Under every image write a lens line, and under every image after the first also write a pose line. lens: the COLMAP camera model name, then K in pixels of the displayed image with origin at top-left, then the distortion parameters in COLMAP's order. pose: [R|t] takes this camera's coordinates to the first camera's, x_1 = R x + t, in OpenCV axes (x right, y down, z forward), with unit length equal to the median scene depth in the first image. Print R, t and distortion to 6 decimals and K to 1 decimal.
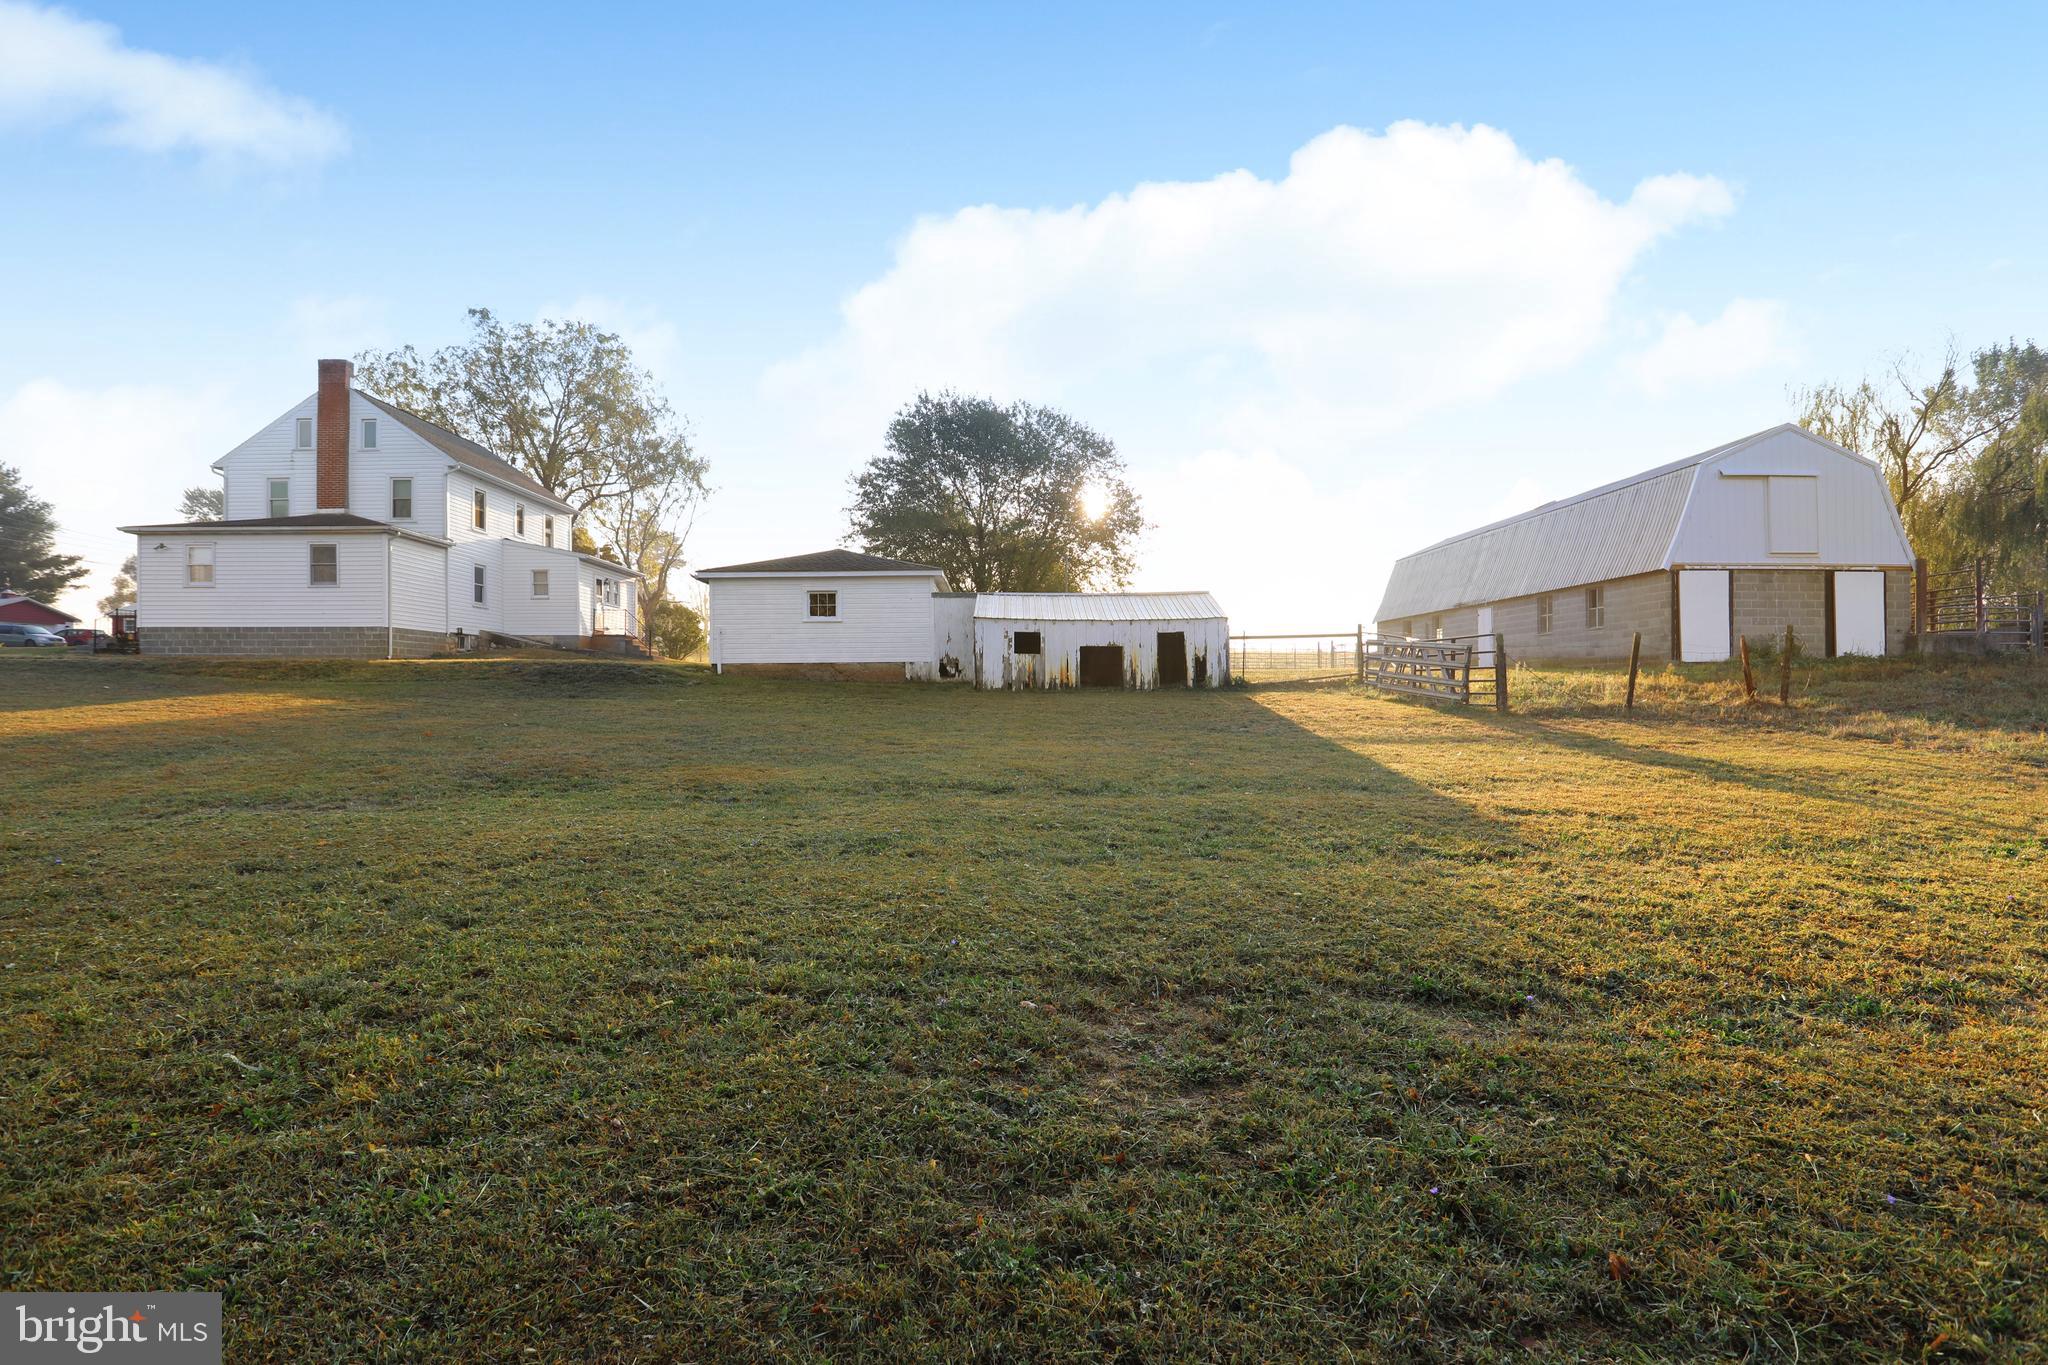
lens RADIAL K [[1059.2, 0, 1026.3], [0, 1059.2, 689.7], [0, 0, 1]] dist [-0.040983, 0.019374]
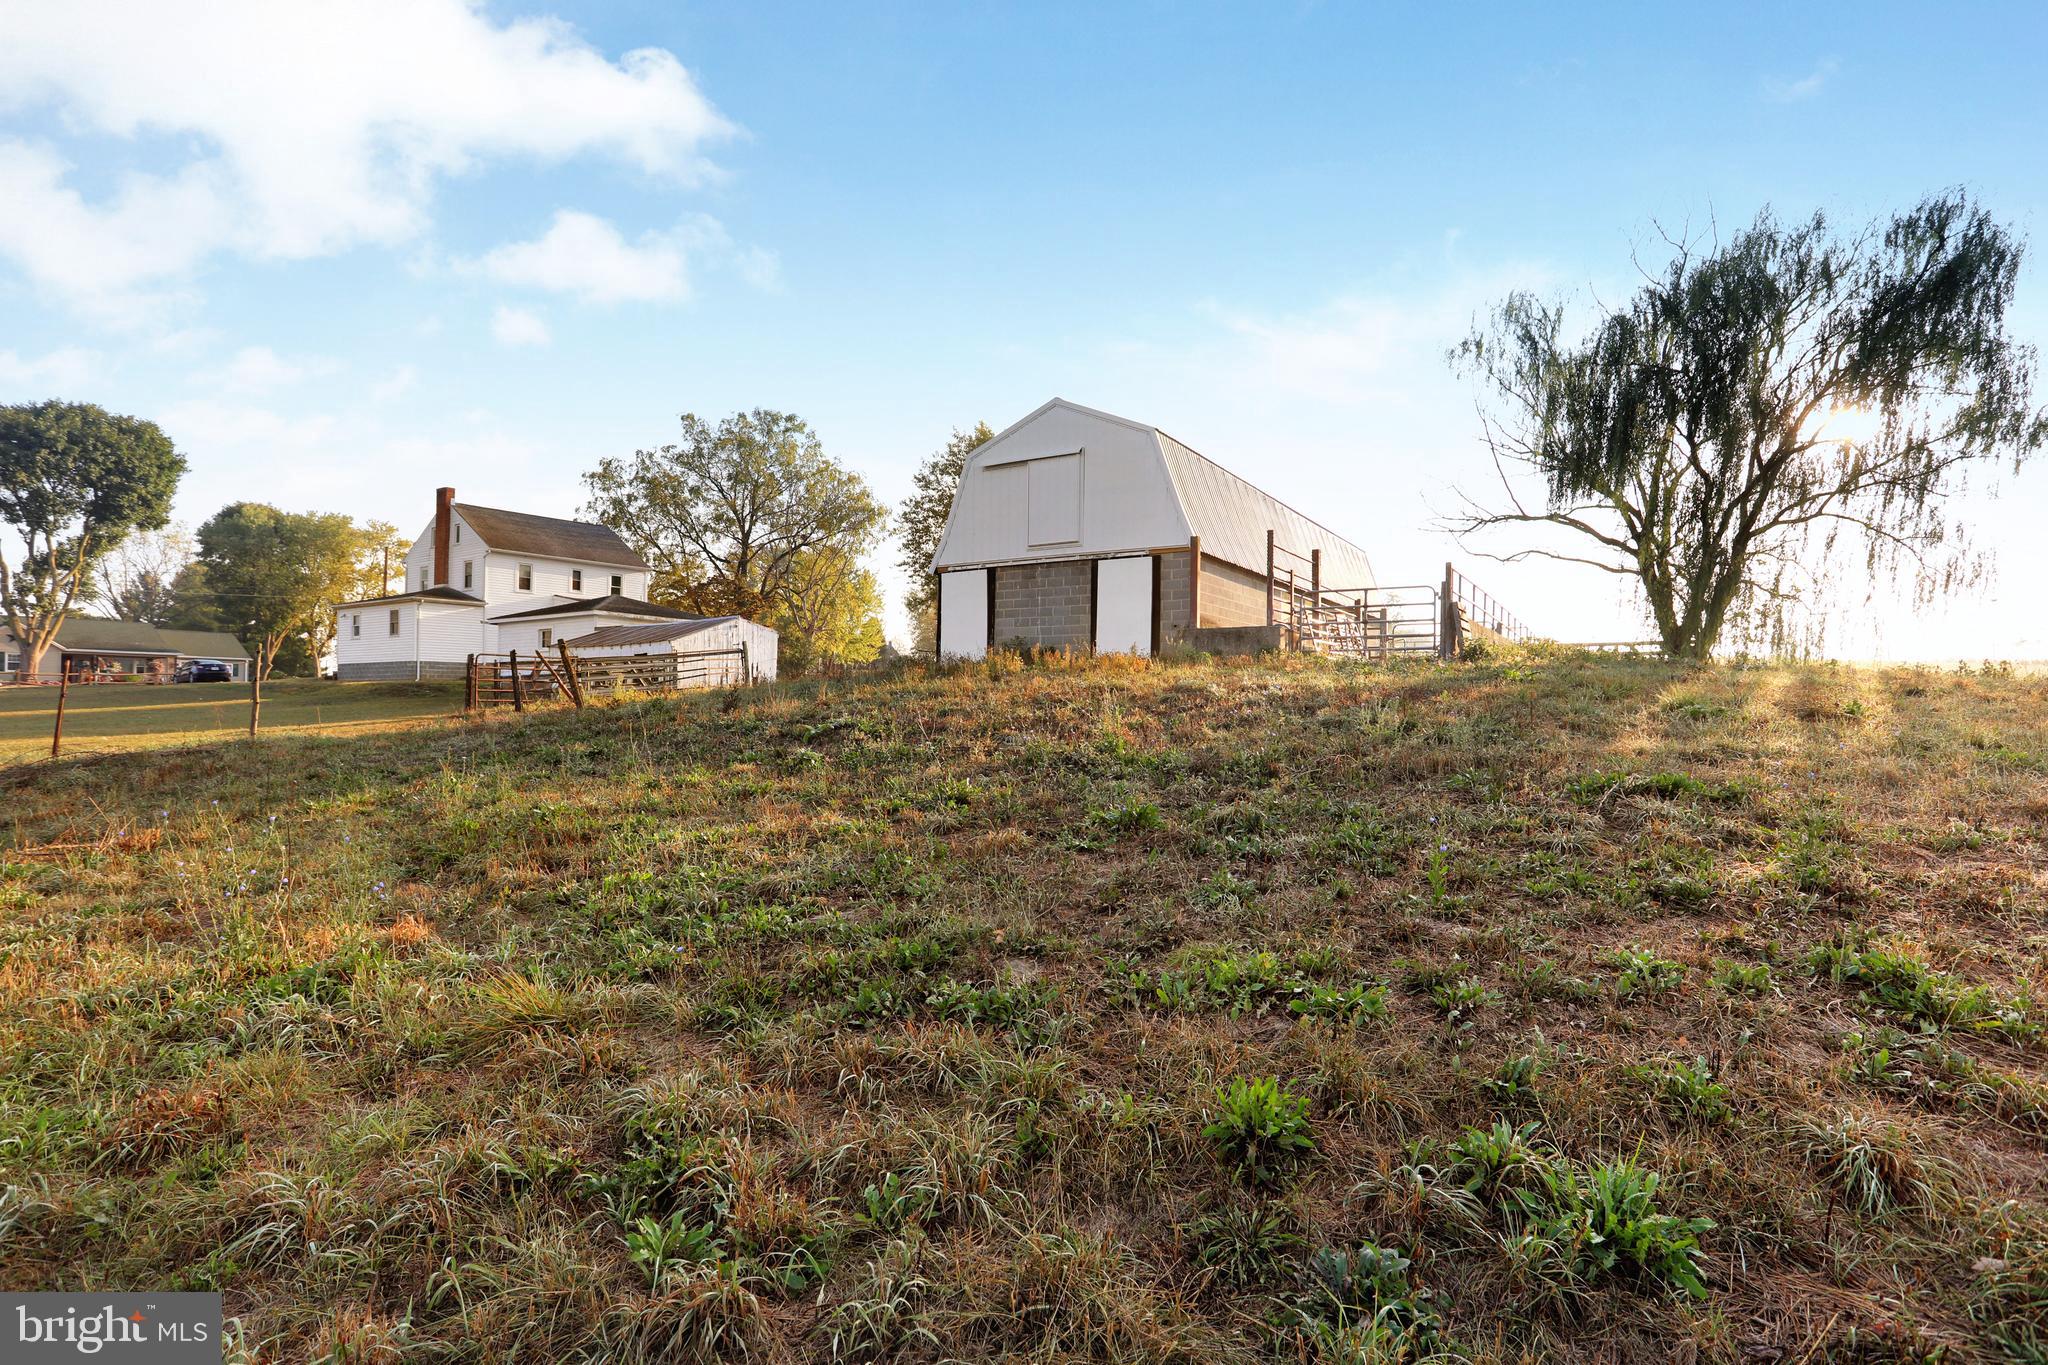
lens RADIAL K [[1059.2, 0, 1029.2], [0, 1059.2, 677.2], [0, 0, 1]] dist [-0.040983, 0.019374]
pose [[0.846686, -0.023579, -0.531570, 1.192772], [0.021150, 0.999720, -0.010658, -0.008117], [0.531672, -0.002219, 0.846947, 0.224546]]
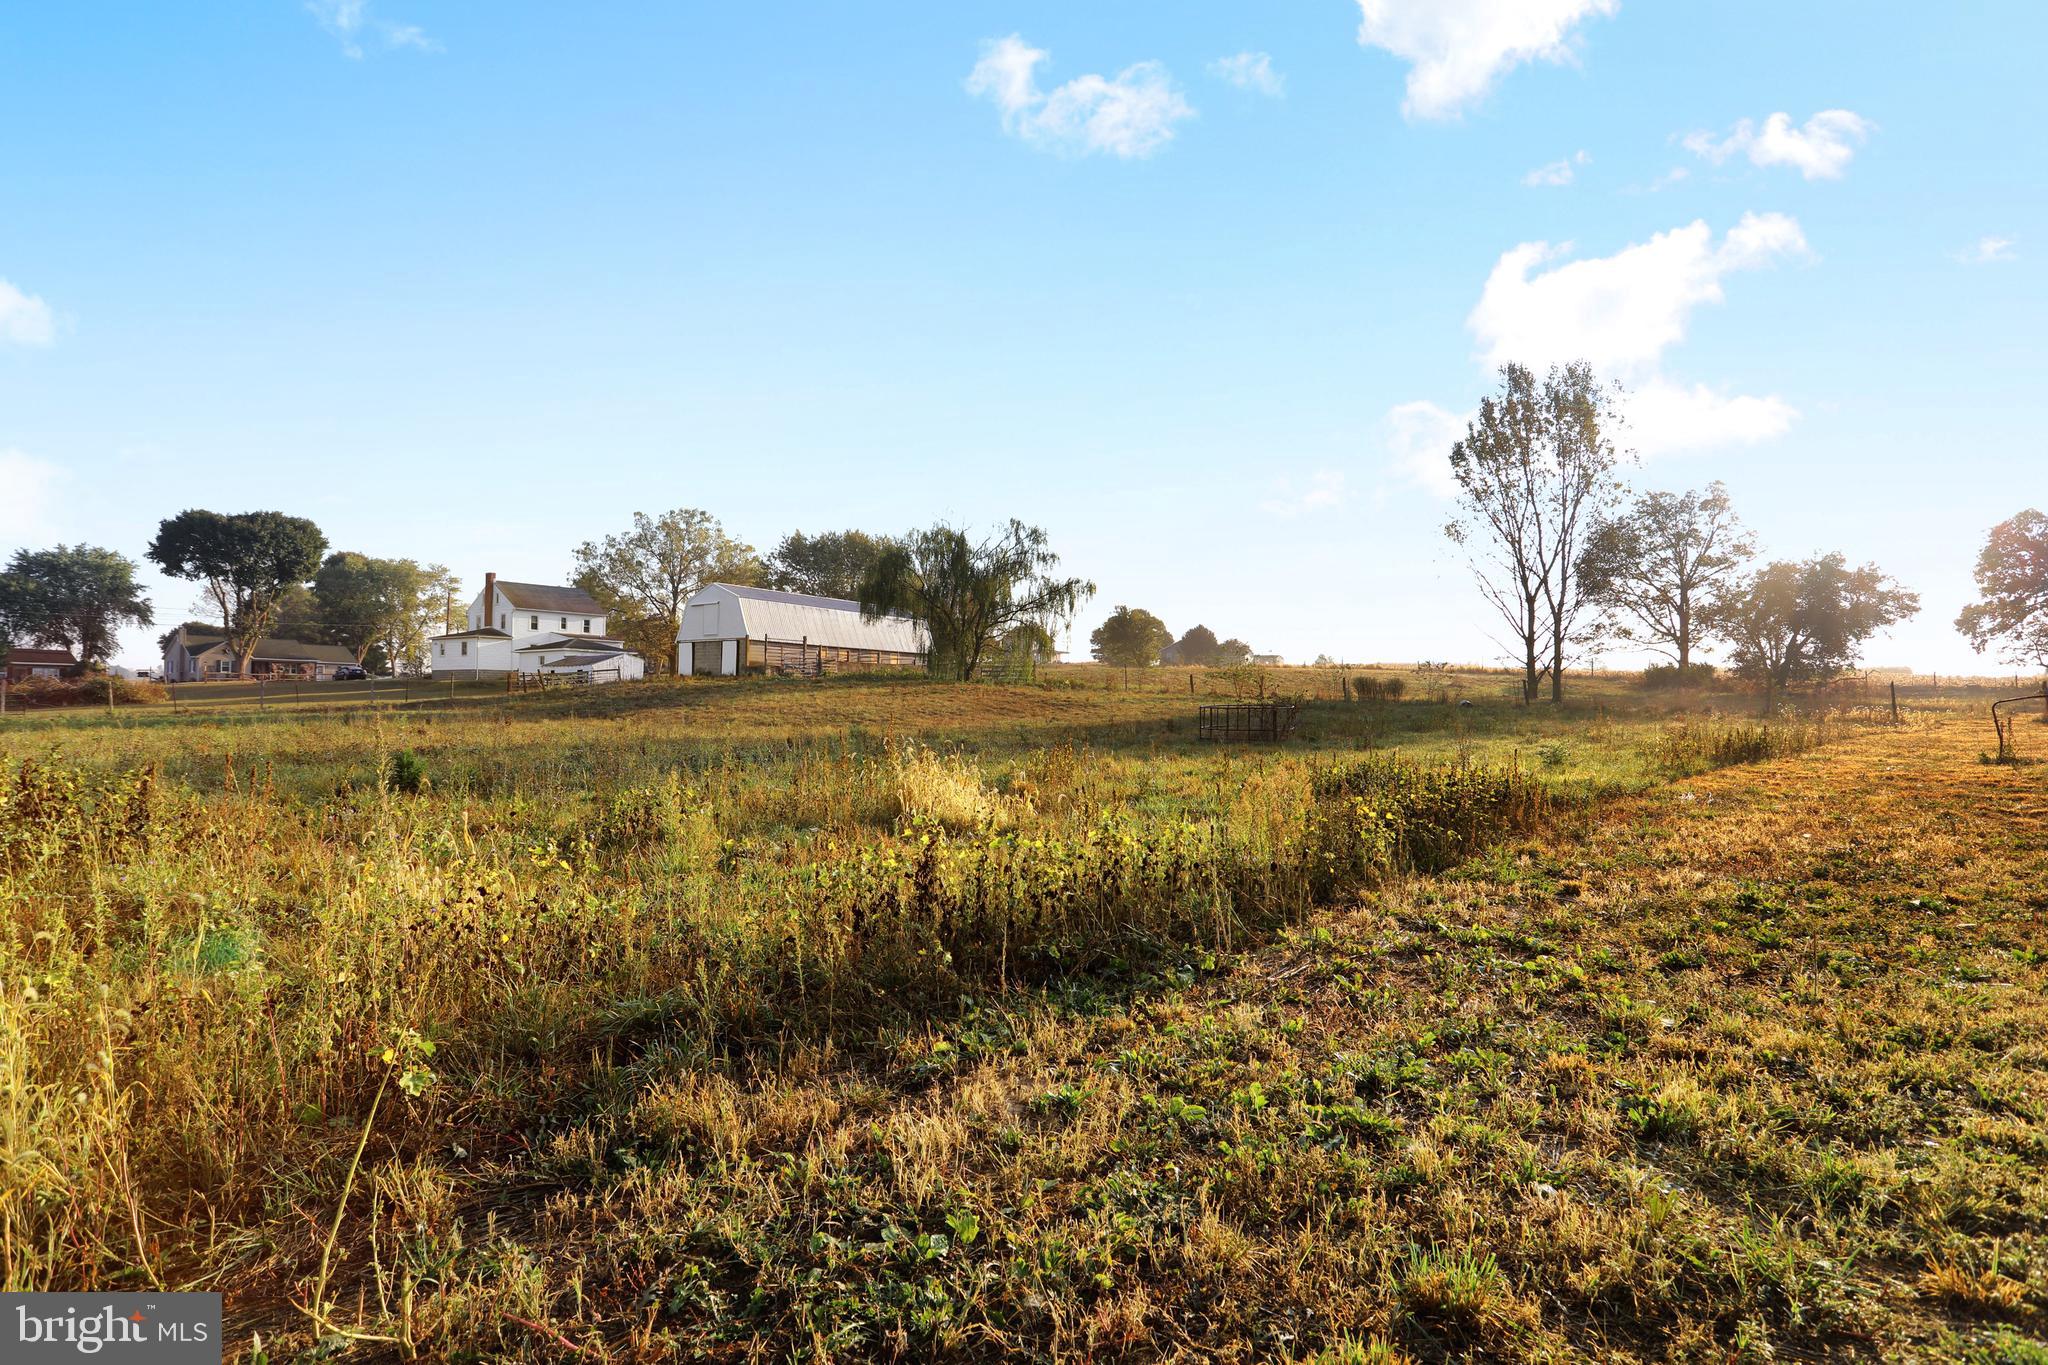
lens RADIAL K [[1059.2, 0, 1016.2], [0, 1059.2, 694.7], [0, 0, 1]] dist [-0.040983, 0.019374]
pose [[0.830918, -0.009034, -0.556321, 2.762879], [0.015521, 0.999855, 0.006944, 0.007865], [0.556178, -0.014405, 0.830939, -0.710405]]
